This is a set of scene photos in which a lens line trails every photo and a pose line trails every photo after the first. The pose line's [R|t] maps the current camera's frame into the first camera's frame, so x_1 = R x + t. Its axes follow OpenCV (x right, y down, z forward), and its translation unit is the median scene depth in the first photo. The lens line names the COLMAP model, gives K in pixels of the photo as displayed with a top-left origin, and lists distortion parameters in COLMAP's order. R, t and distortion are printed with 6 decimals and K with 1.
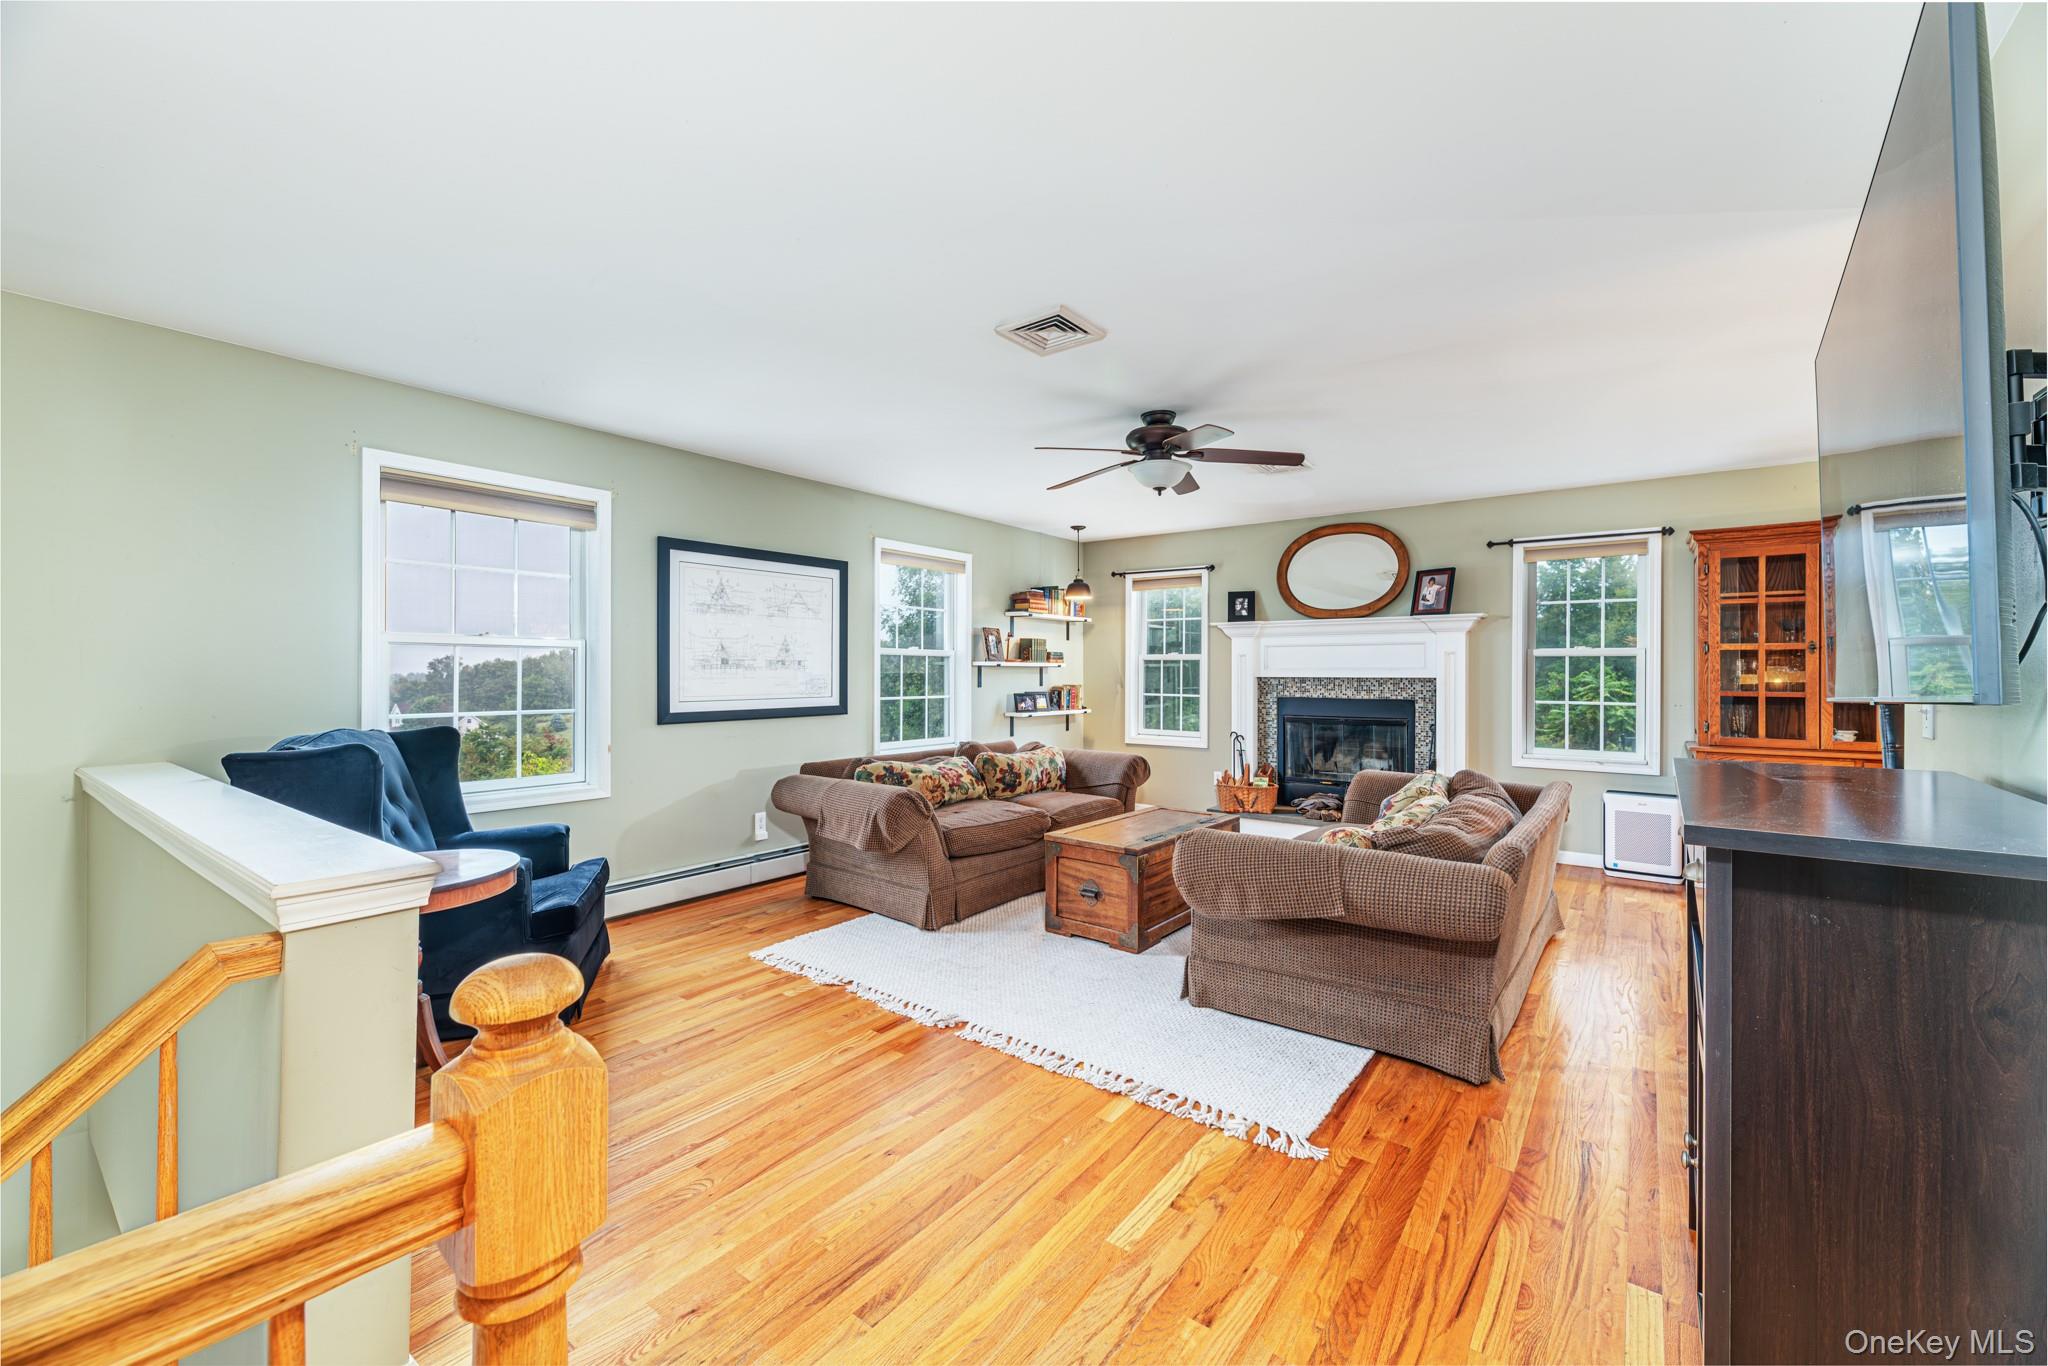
lens RADIAL K [[815.7, 0, 1030.2], [0, 815.7, 675.3], [0, 0, 1]] dist [-0.002998, 0.002734]
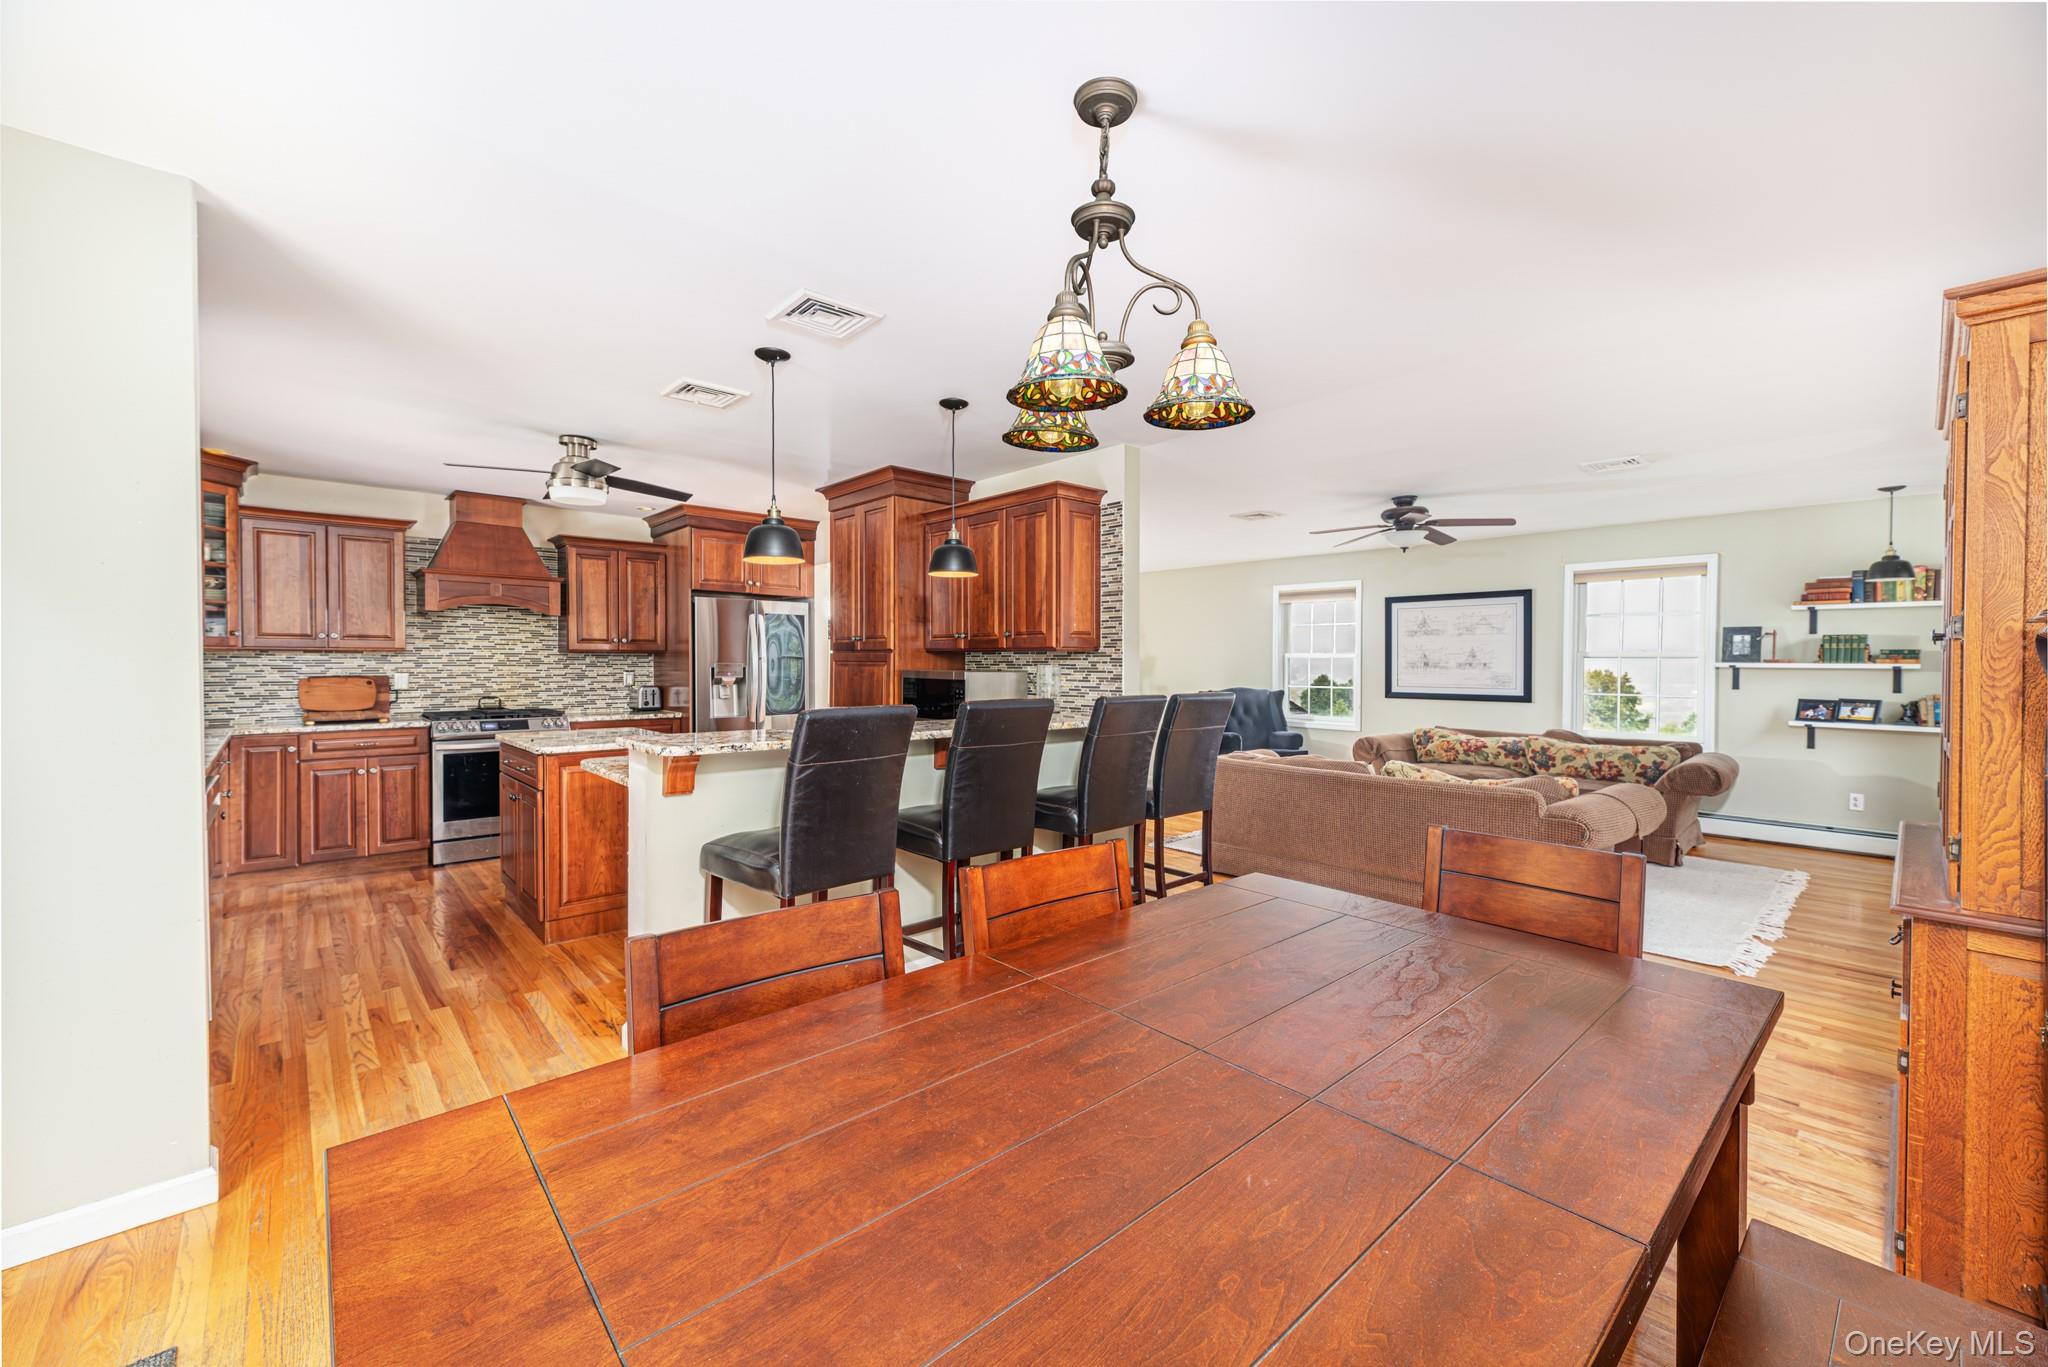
lens RADIAL K [[815.7, 0, 1022.6], [0, 815.7, 676.4], [0, 0, 1]] dist [-0.002998, 0.002734]
pose [[-0.183762, 0.016360, -0.982835, 1.250316], [-0.008827, 0.999794, 0.018292, -0.012860], [0.982931, 0.012037, -0.183580, 0.427880]]
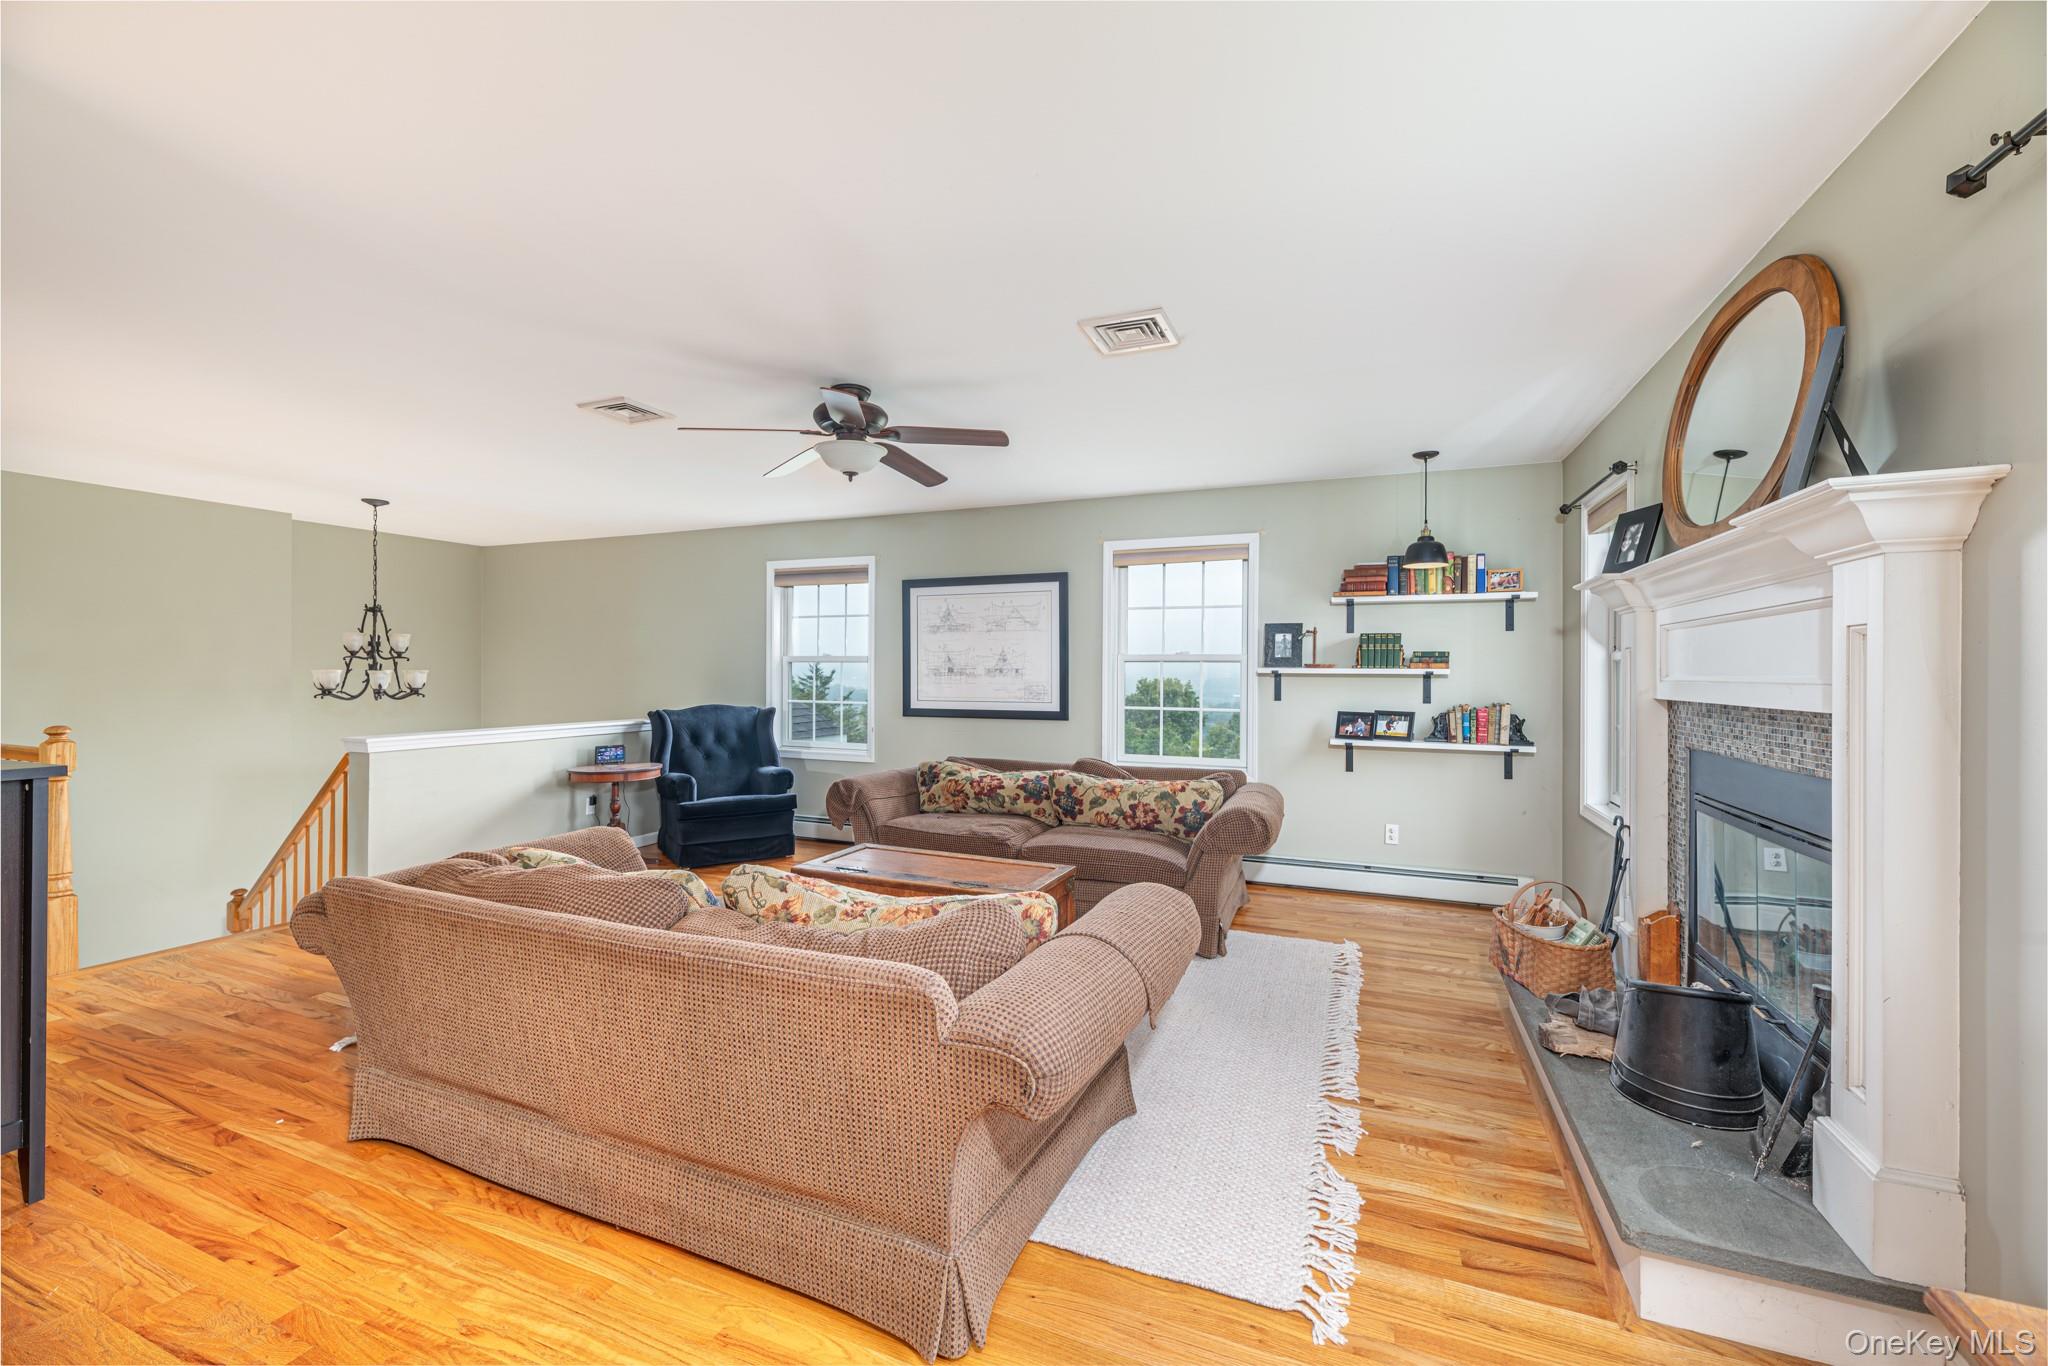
lens RADIAL K [[815.7, 0, 1027.7], [0, 815.7, 678.1], [0, 0, 1]] dist [-0.002998, 0.002734]
pose [[0.252452, 0.007494, -0.967580, 0.762831], [-0.008023, 0.999952, 0.005651, -0.011155], [0.967576, 0.006336, 0.252500, 0.695289]]
